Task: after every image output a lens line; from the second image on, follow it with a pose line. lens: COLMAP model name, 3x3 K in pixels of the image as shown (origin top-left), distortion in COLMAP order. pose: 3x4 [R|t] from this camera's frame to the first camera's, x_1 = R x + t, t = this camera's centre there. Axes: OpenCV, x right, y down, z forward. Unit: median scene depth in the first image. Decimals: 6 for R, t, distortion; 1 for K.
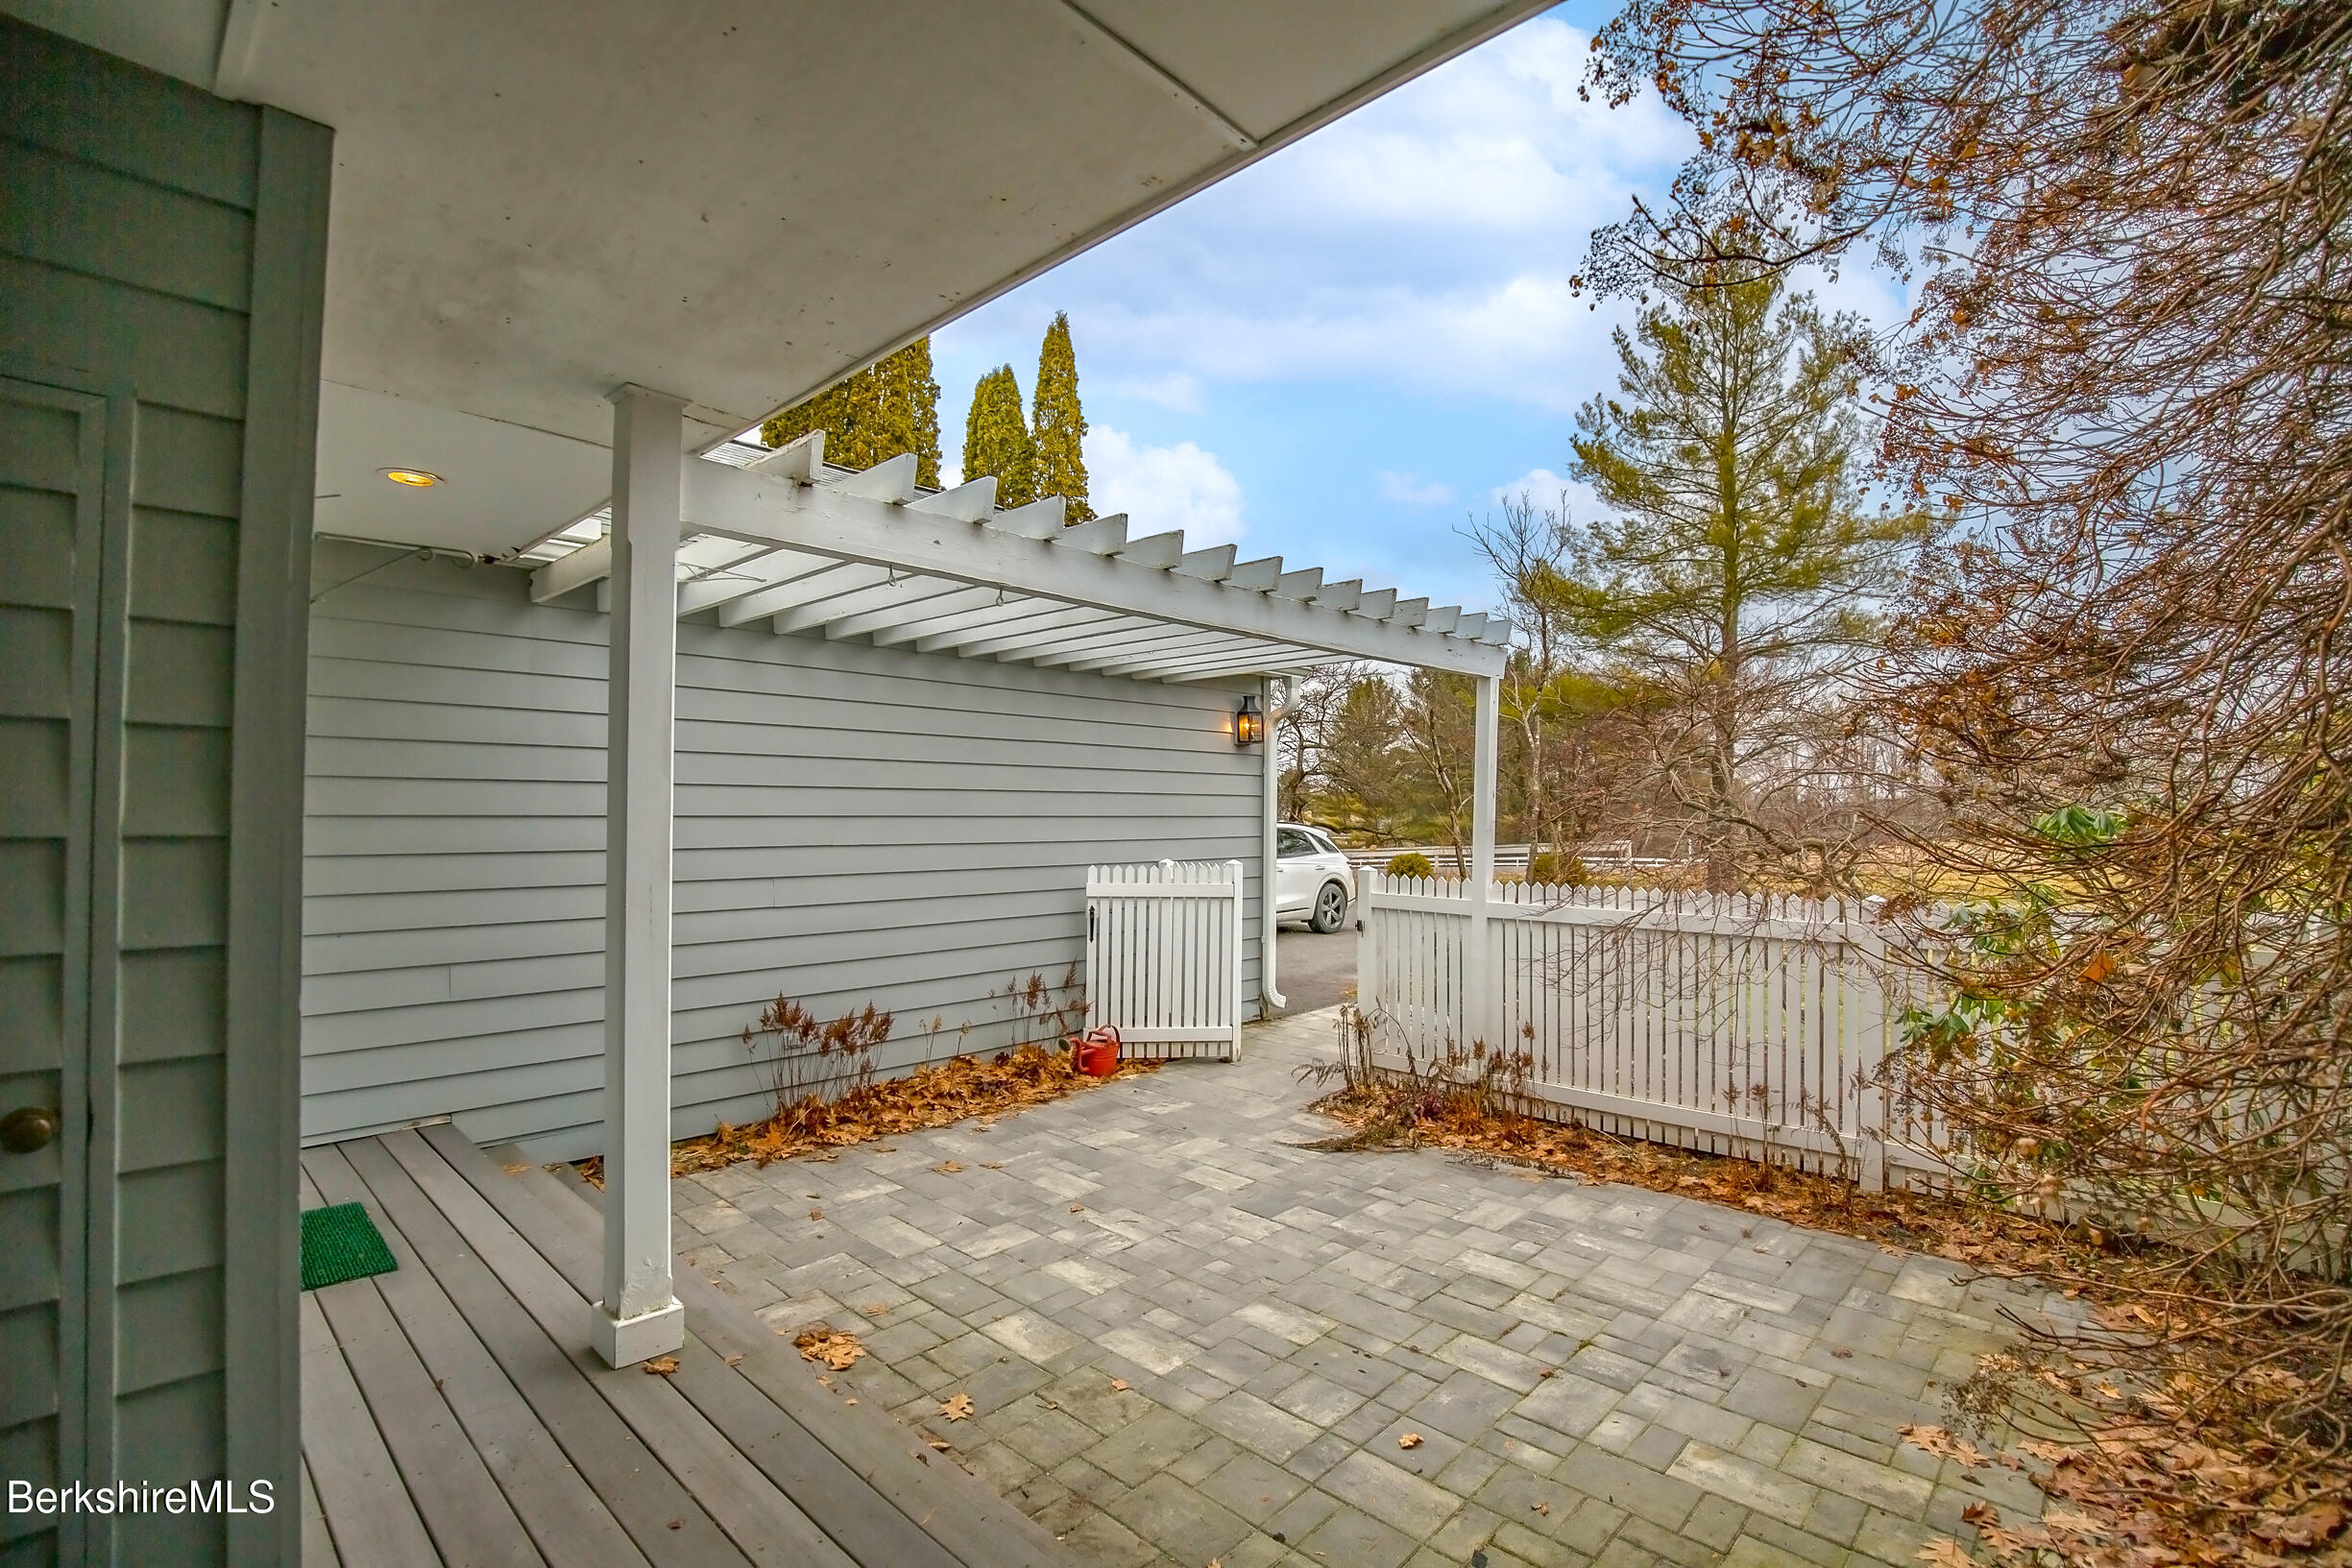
lens RADIAL K [[1081.2, 0, 1172.1], [0, 1081.2, 796.9], [0, 0, 1]] dist [-0.000538, -0.000133]
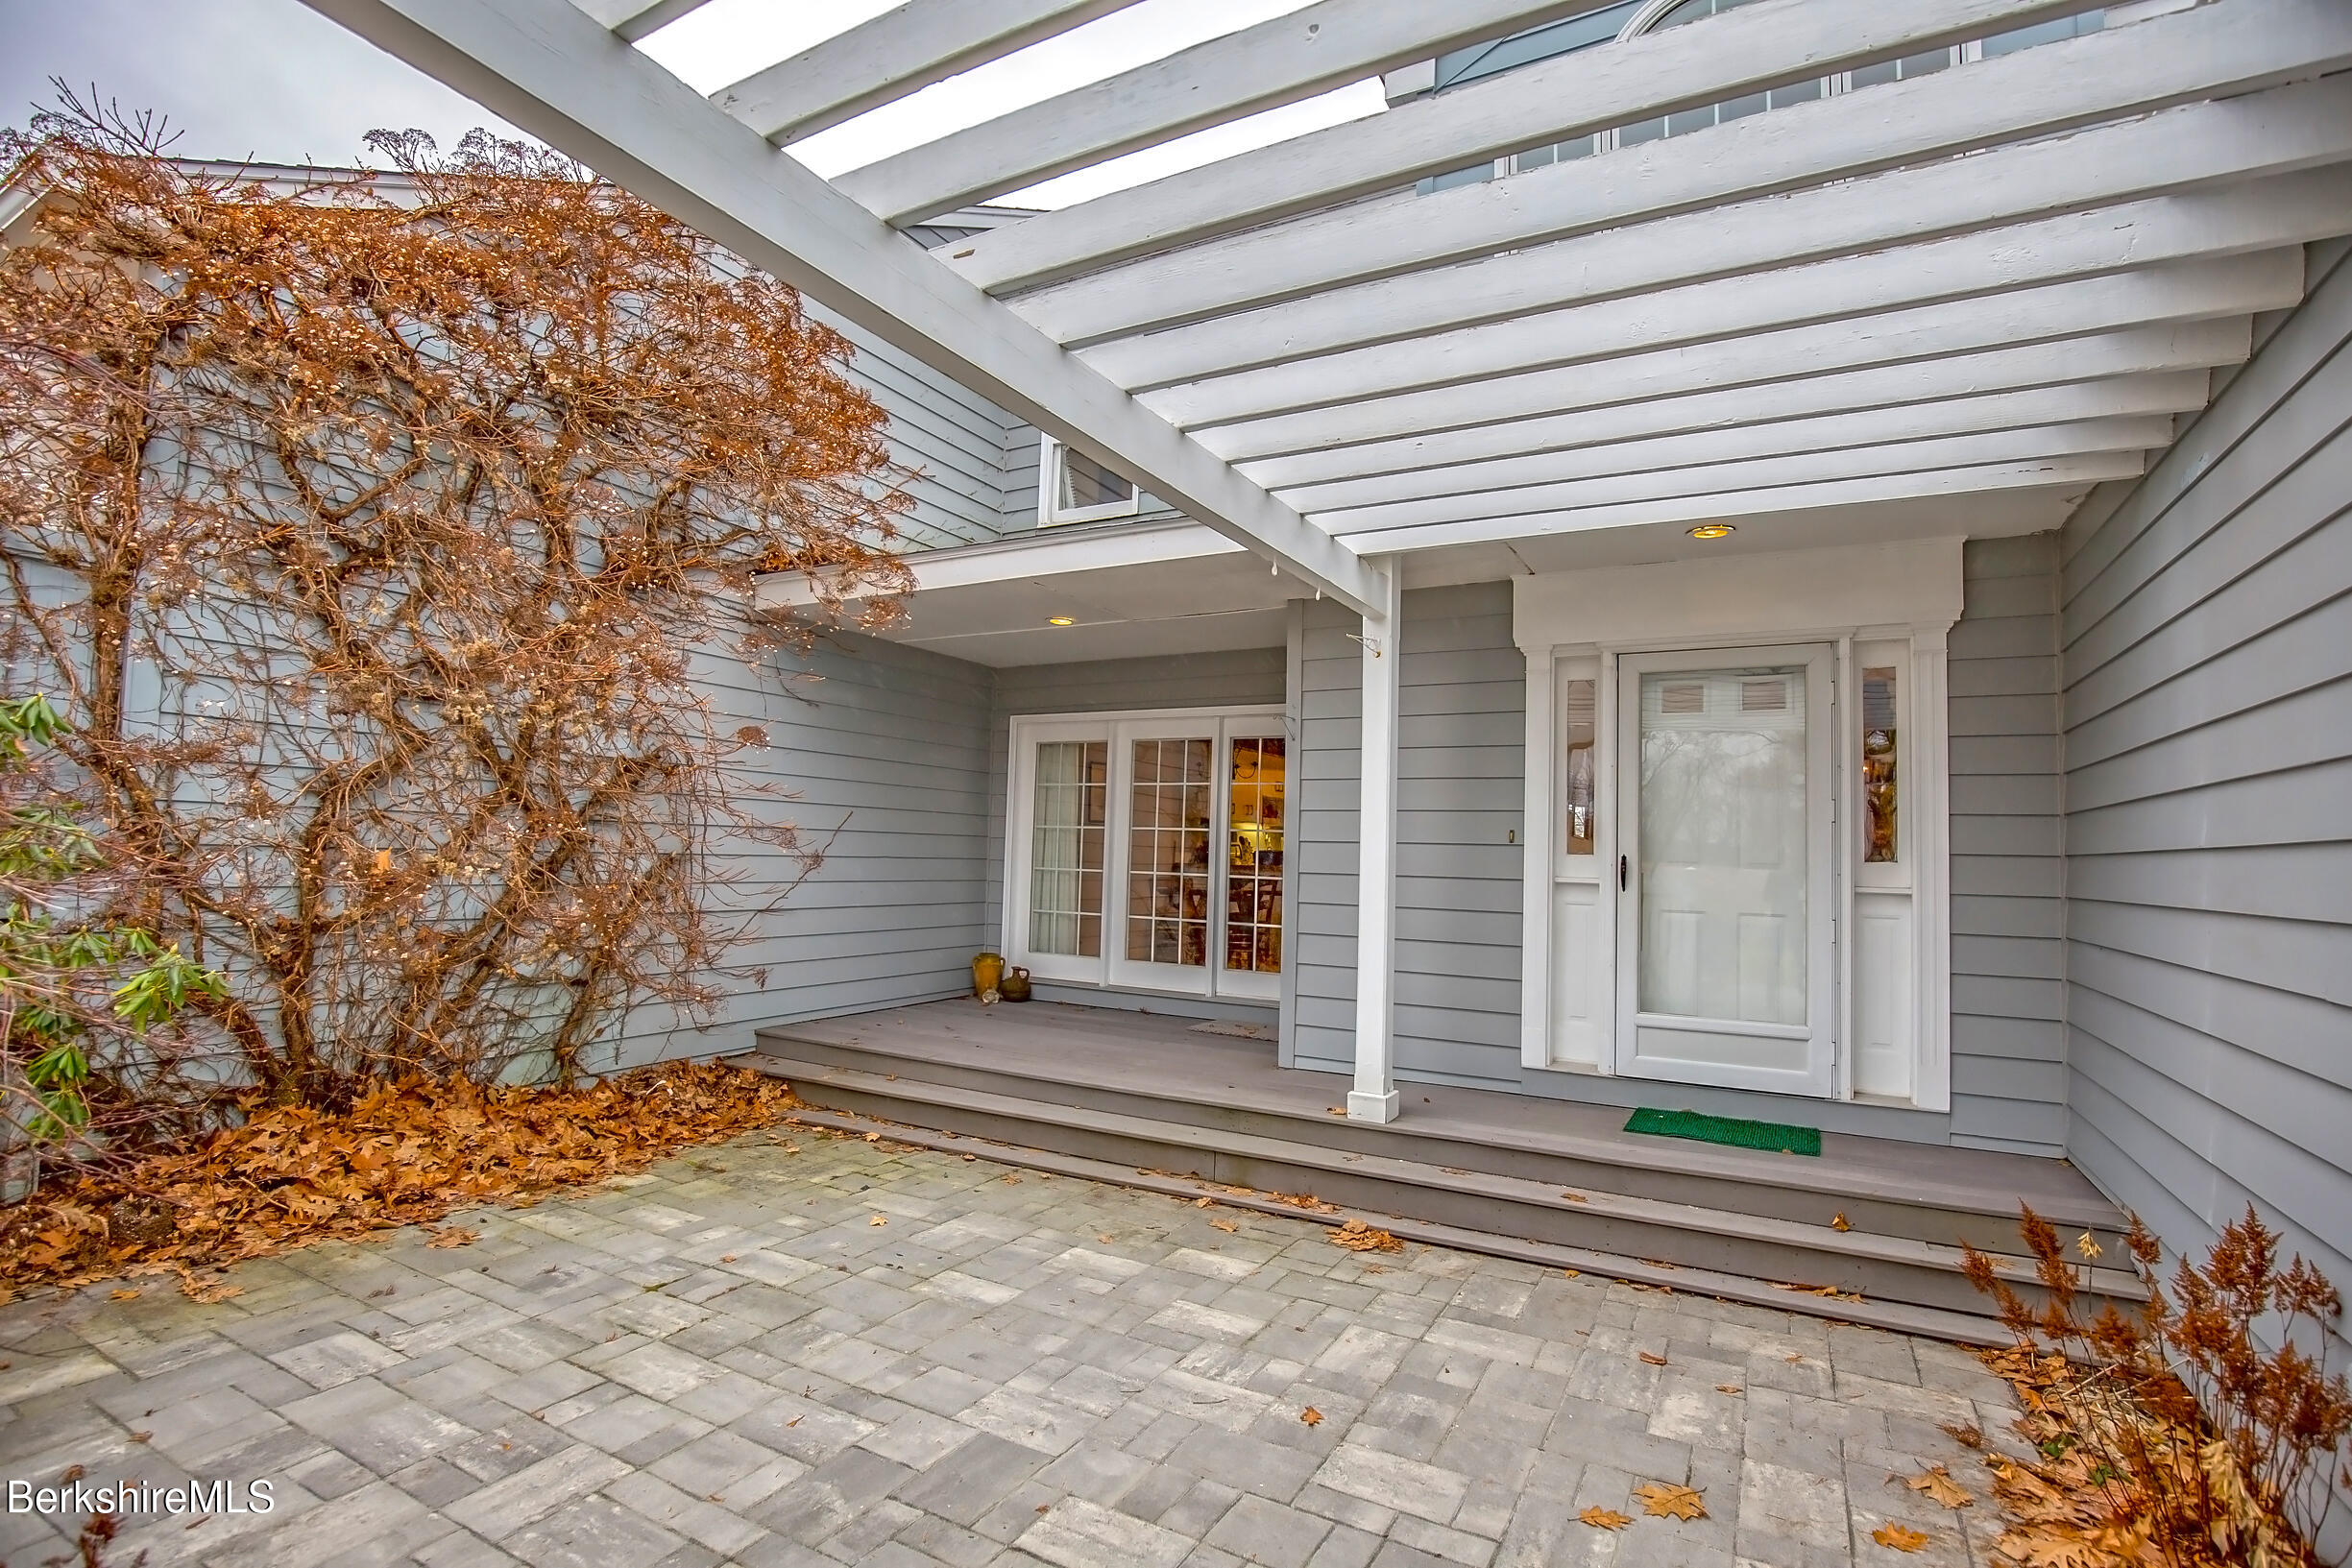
lens RADIAL K [[1081.2, 0, 1183.7], [0, 1081.2, 786.3], [0, 0, 1]] dist [-0.000538, -0.000133]
pose [[-0.963251, -0.046012, -0.264634, 0.172586], [-0.027751, 0.996994, -0.072337, 0.094608], [0.267167, -0.062335, -0.961632, 1.791381]]
